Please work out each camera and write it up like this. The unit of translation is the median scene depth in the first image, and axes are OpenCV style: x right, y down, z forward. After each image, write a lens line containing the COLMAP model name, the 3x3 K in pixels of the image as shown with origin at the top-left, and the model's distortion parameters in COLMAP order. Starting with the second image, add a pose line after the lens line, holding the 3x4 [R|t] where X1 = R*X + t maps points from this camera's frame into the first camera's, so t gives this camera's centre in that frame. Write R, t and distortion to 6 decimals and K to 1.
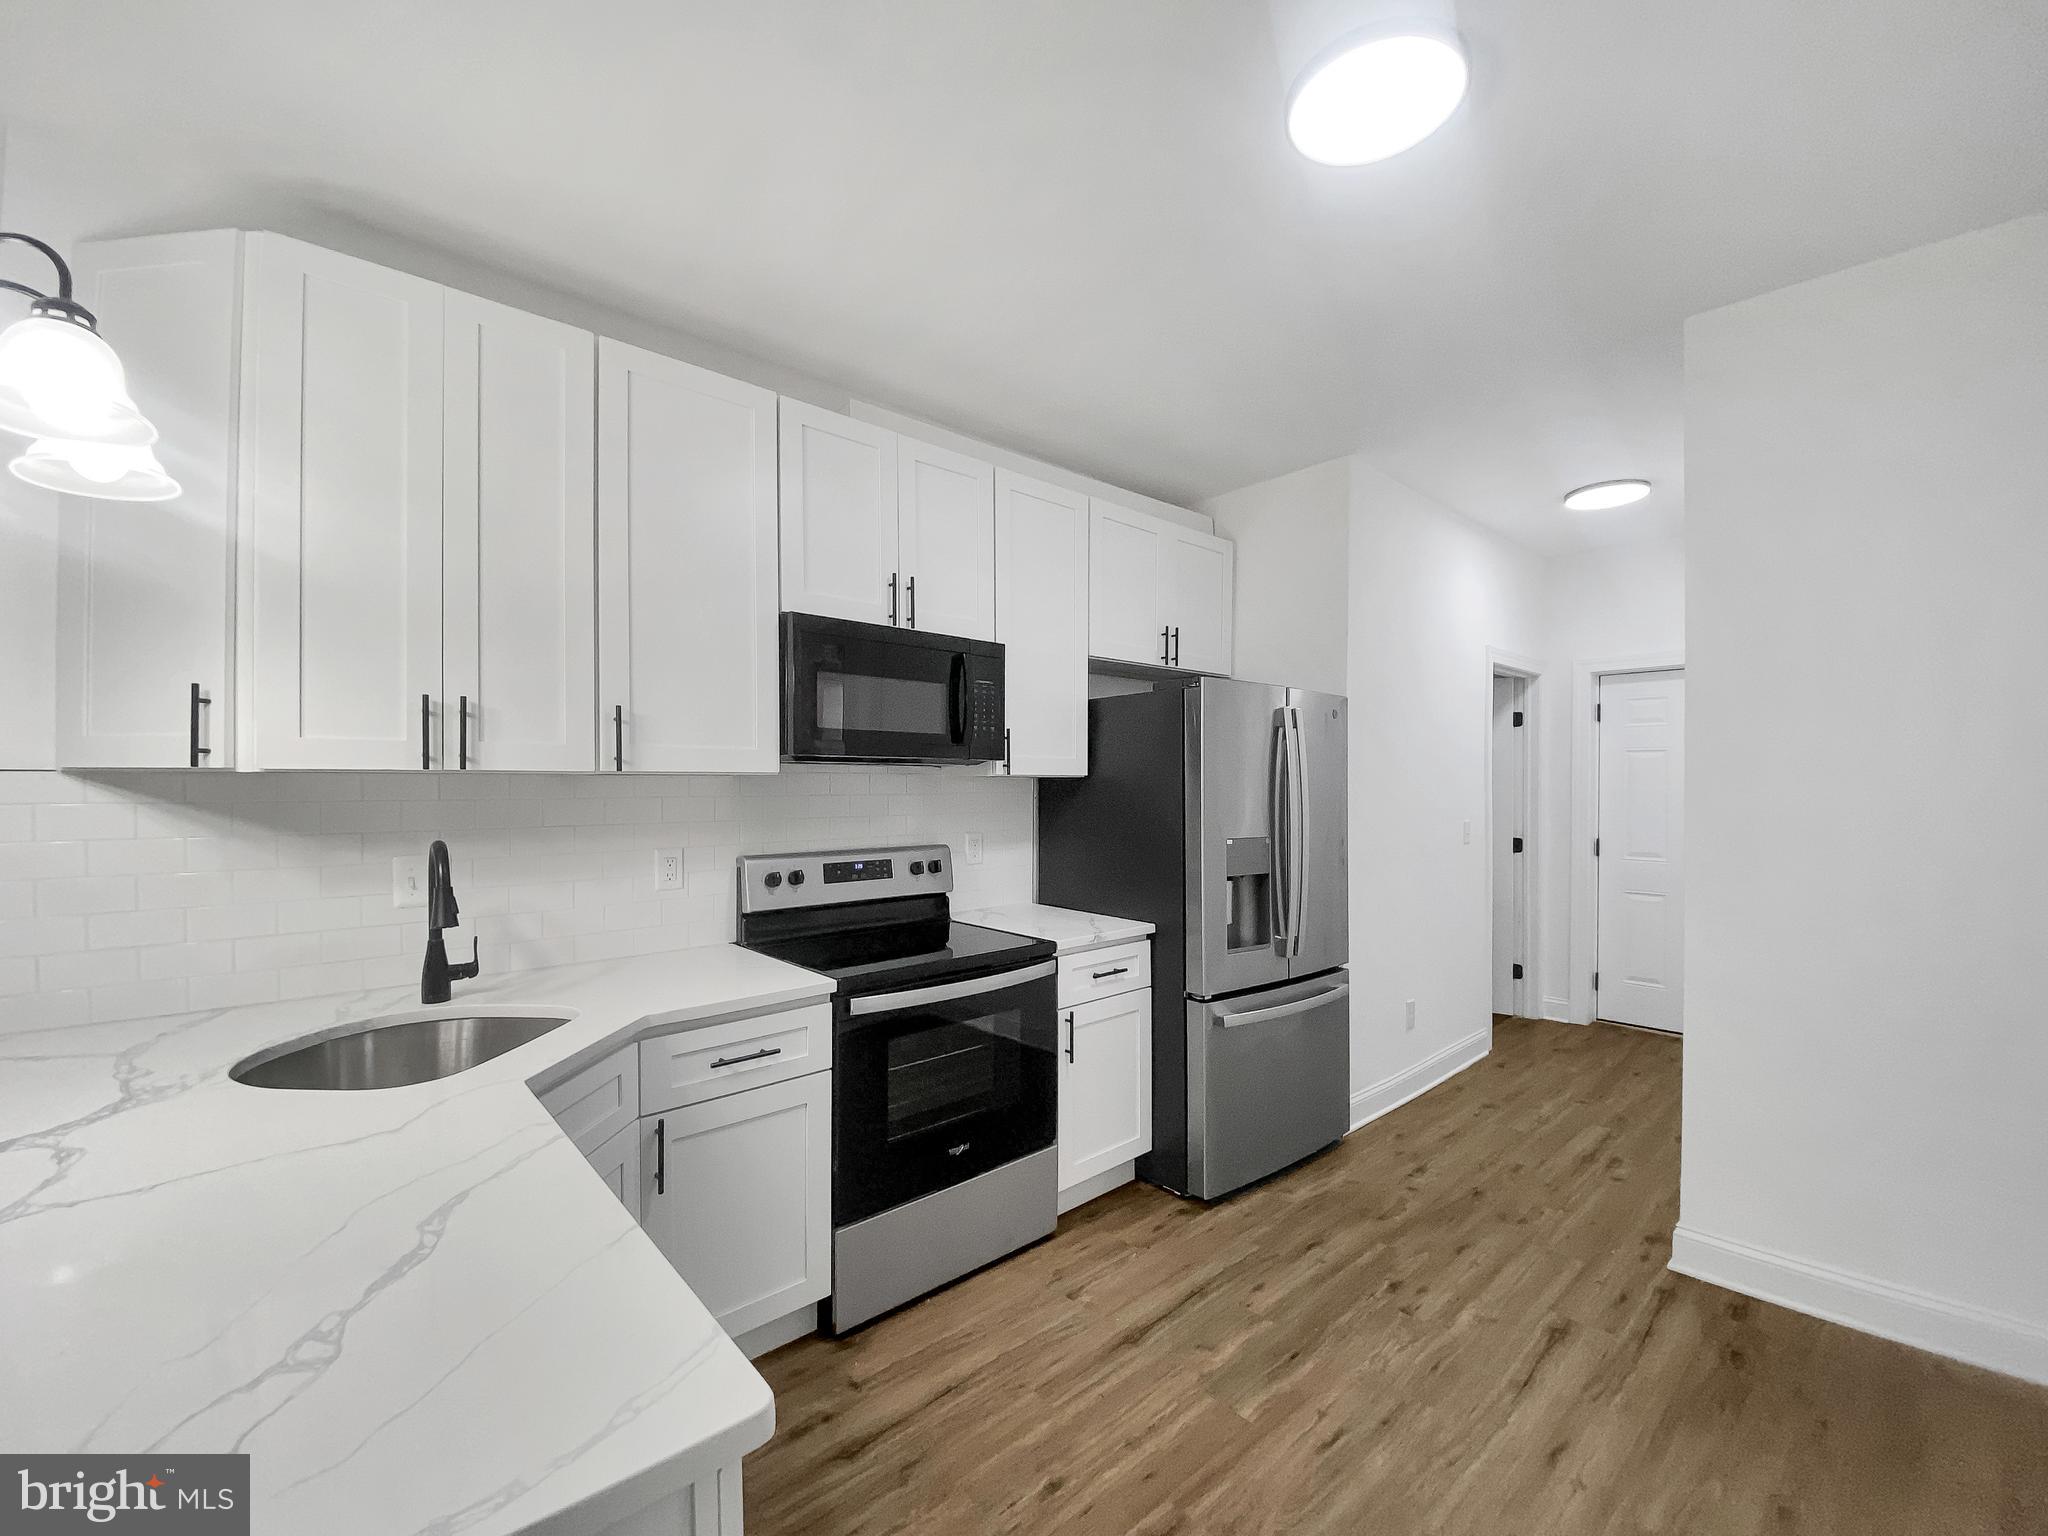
lens RADIAL K [[823.9, 0, 1017.9], [0, 823.9, 783.9], [0, 0, 1]] dist [-0.001434, -0.000205]
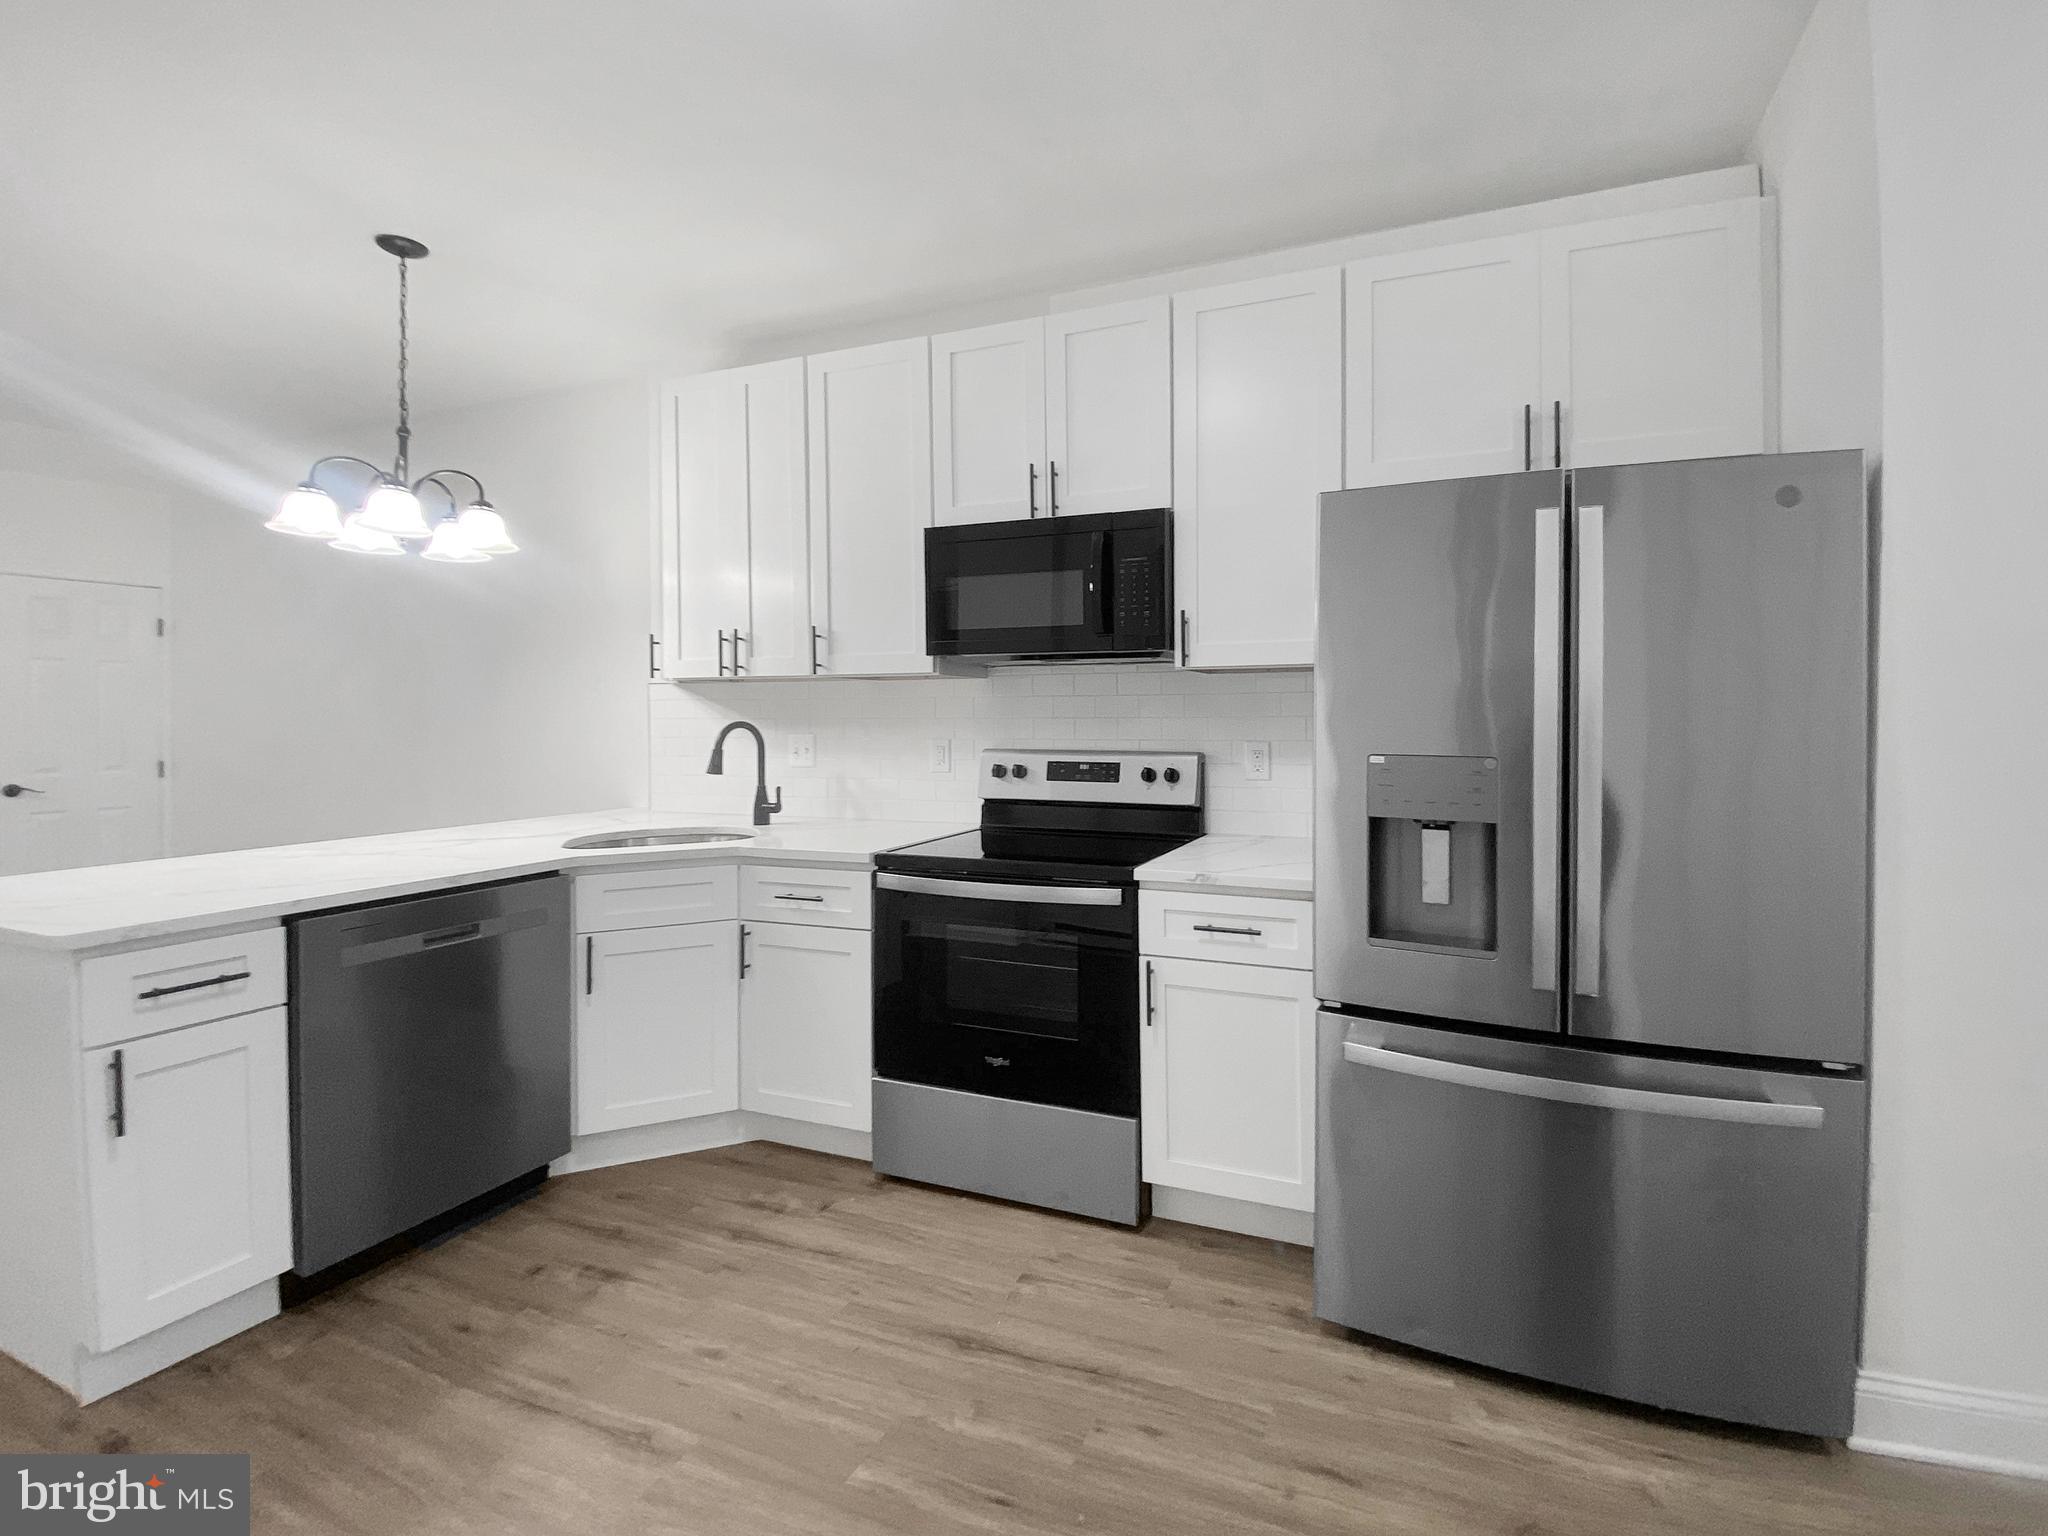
lens RADIAL K [[875.7, 0, 1168.3], [0, 875.7, 717.6], [0, 0, 1]] dist [0.000332, -0.000507]
pose [[0.516926, 0.013805, -0.855919, 0.833309], [0.002583, 0.999840, 0.017687, 0.026311], [0.856026, -0.011353, 0.516808, 0.613189]]
